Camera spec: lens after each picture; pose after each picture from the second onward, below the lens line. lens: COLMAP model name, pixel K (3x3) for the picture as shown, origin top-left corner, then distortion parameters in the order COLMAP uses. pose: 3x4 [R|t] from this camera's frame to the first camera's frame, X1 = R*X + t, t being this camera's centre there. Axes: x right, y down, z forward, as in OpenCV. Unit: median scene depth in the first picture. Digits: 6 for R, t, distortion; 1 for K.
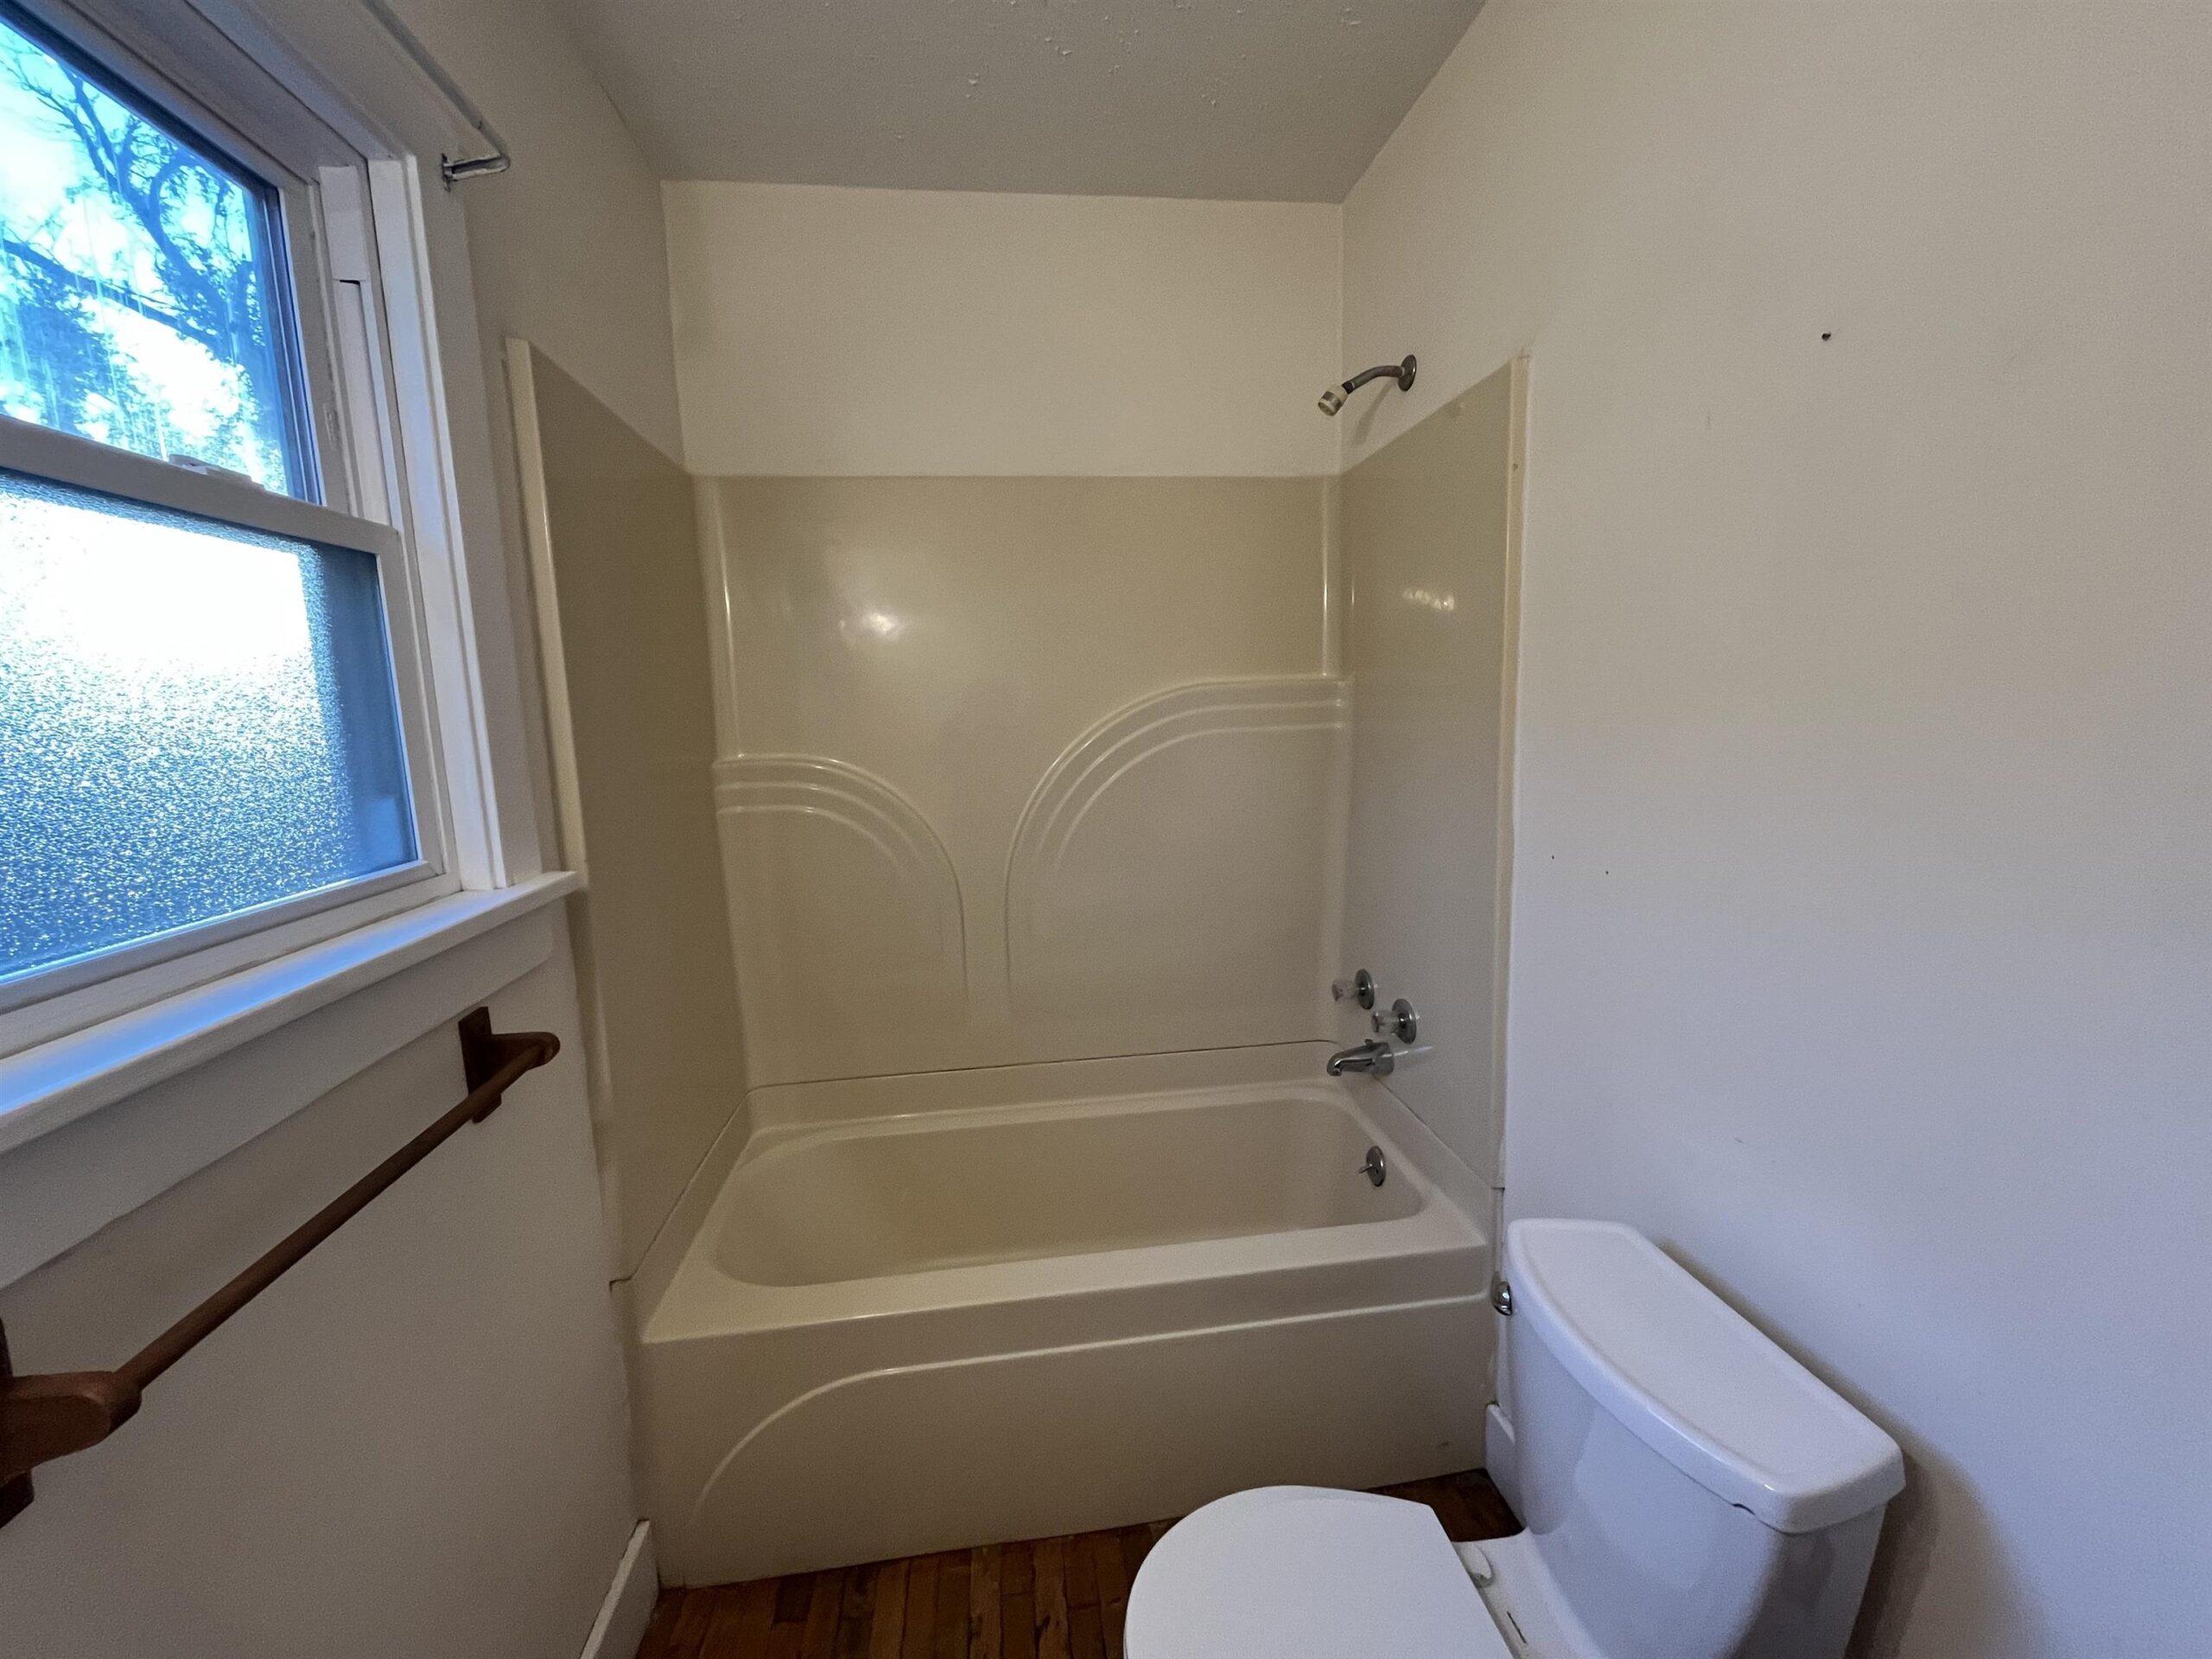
lens RADIAL K [[905.5, 0, 1107.5], [0, 905.5, 834.8], [0, 0, 1]] dist [-0.005375, 0.000139]
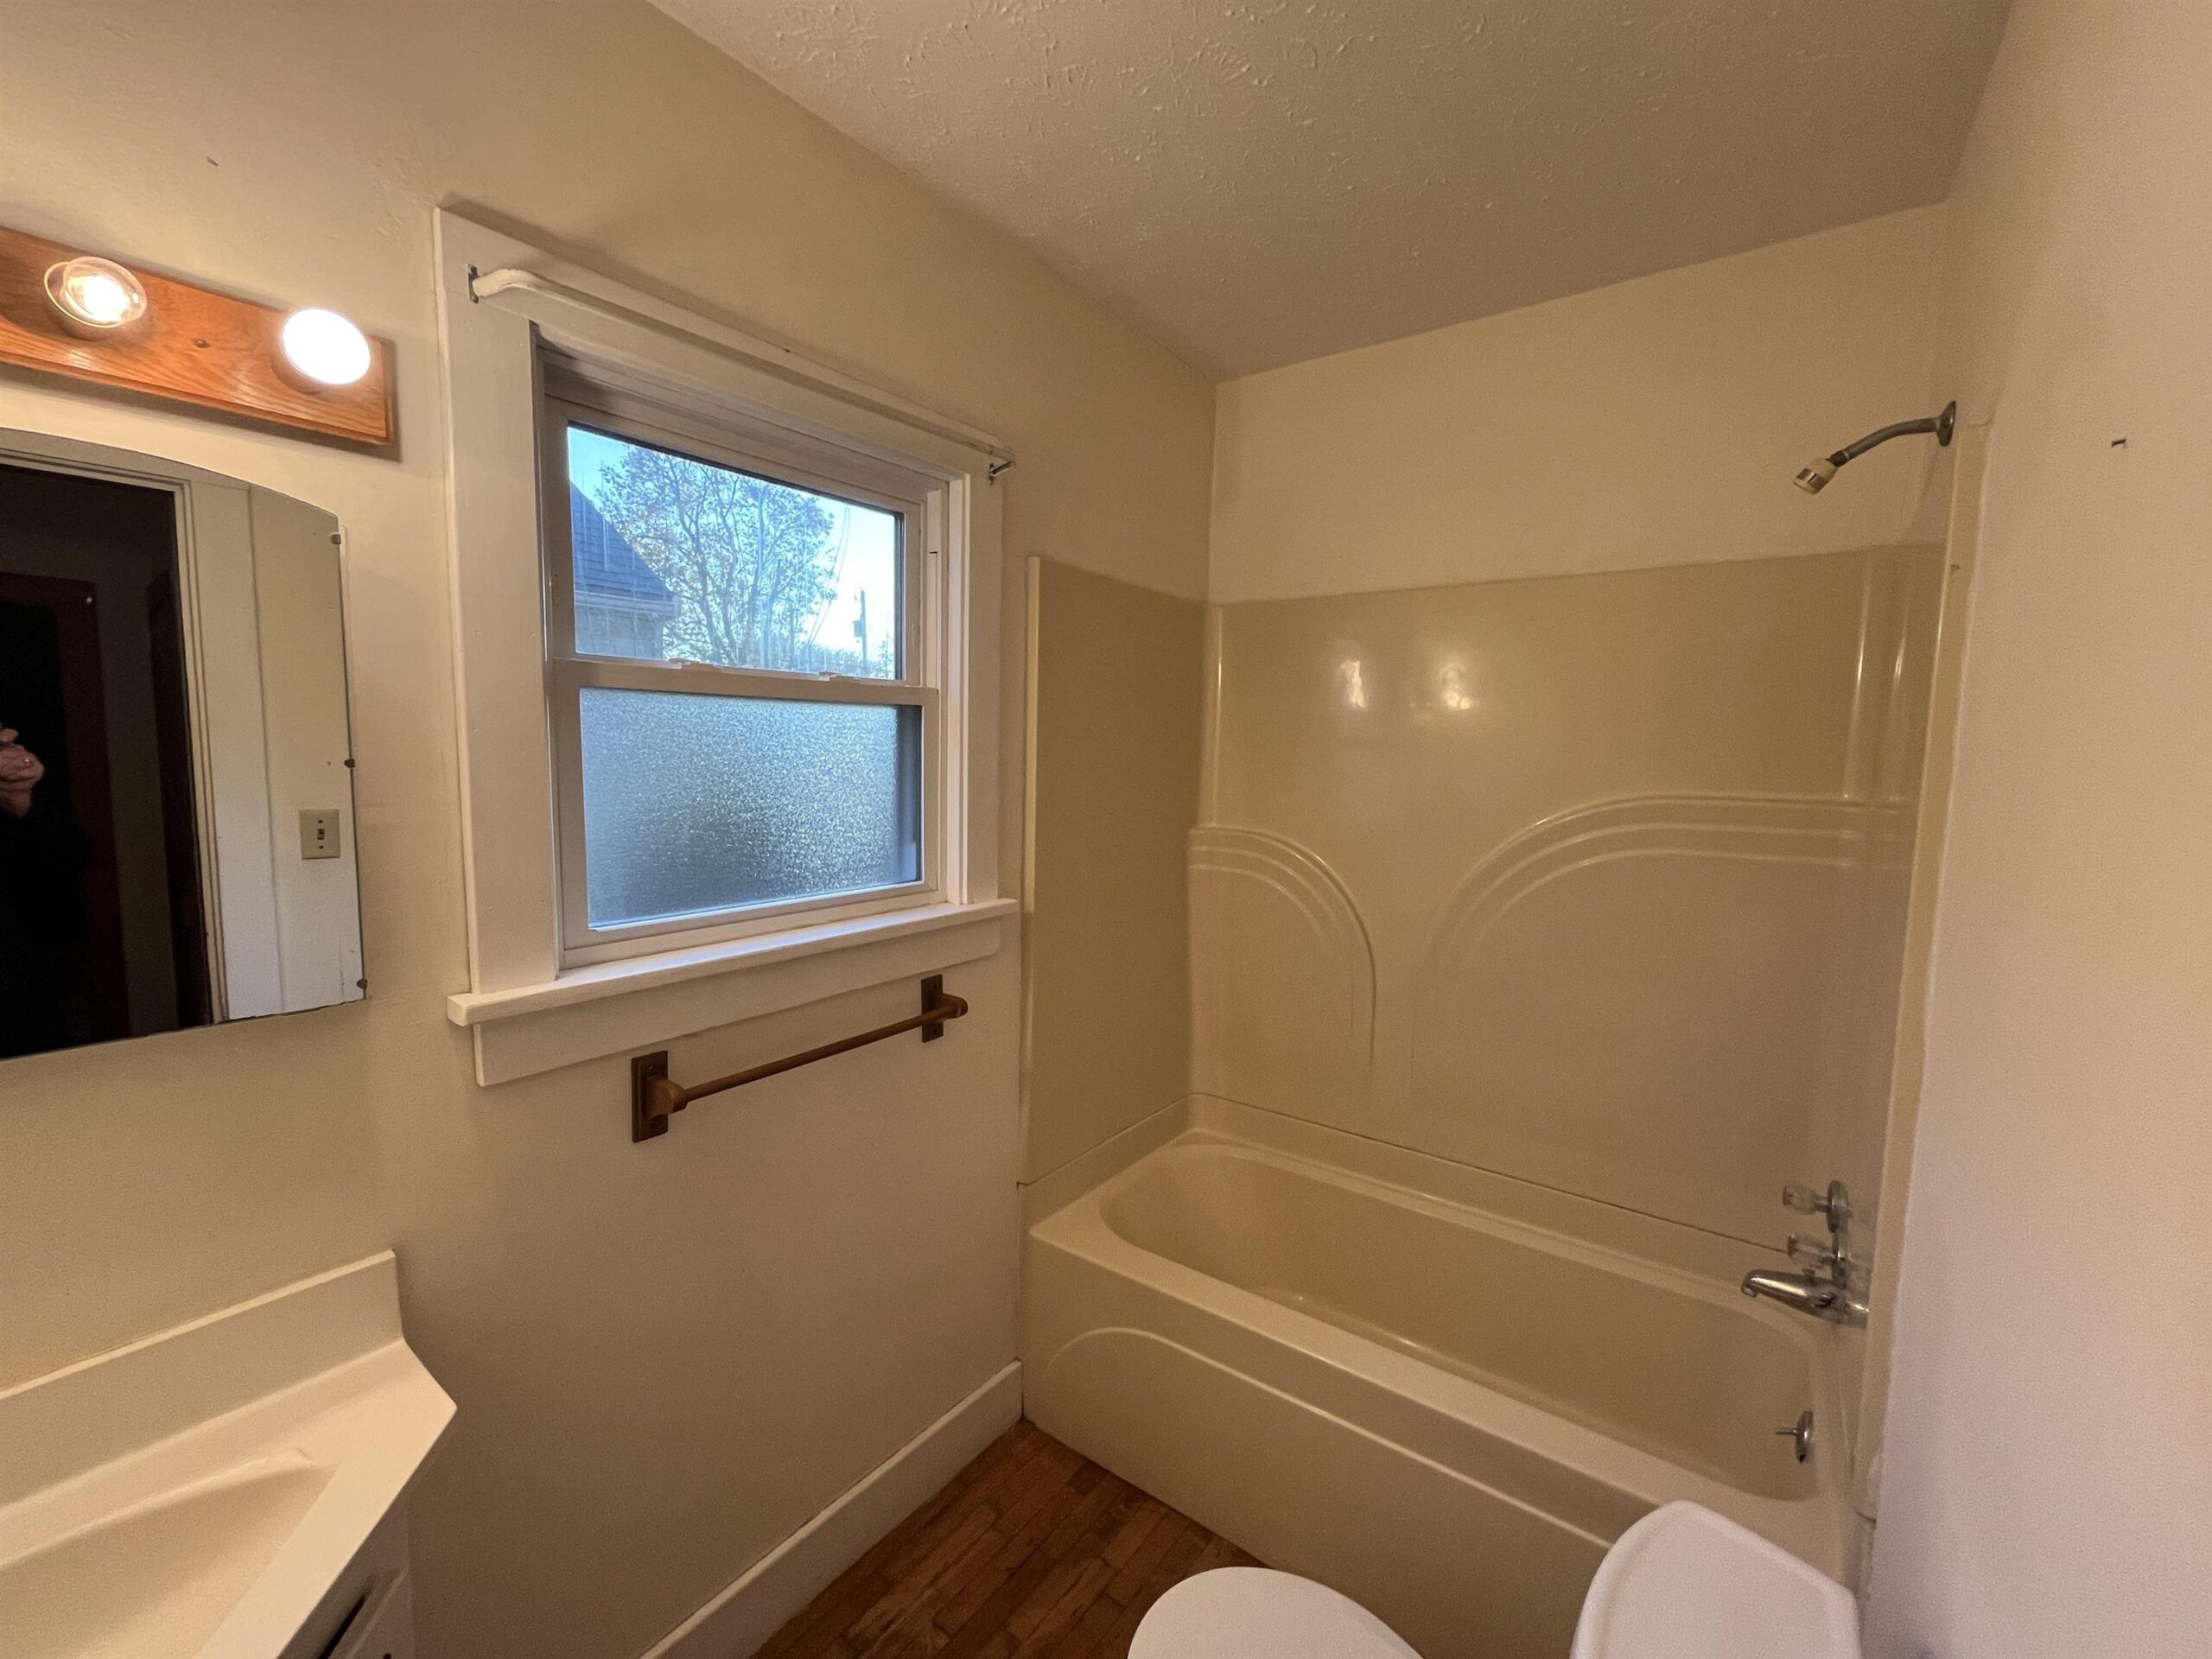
lens RADIAL K [[905.5, 0, 1107.5], [0, 905.5, 834.8], [0, 0, 1]] dist [-0.005375, 0.000139]
pose [[0.722180, 0.111860, -0.682601, 0.465117], [-0.141410, 0.989871, 0.012604, -0.092506], [0.677097, 0.087424, 0.730683, -0.013527]]
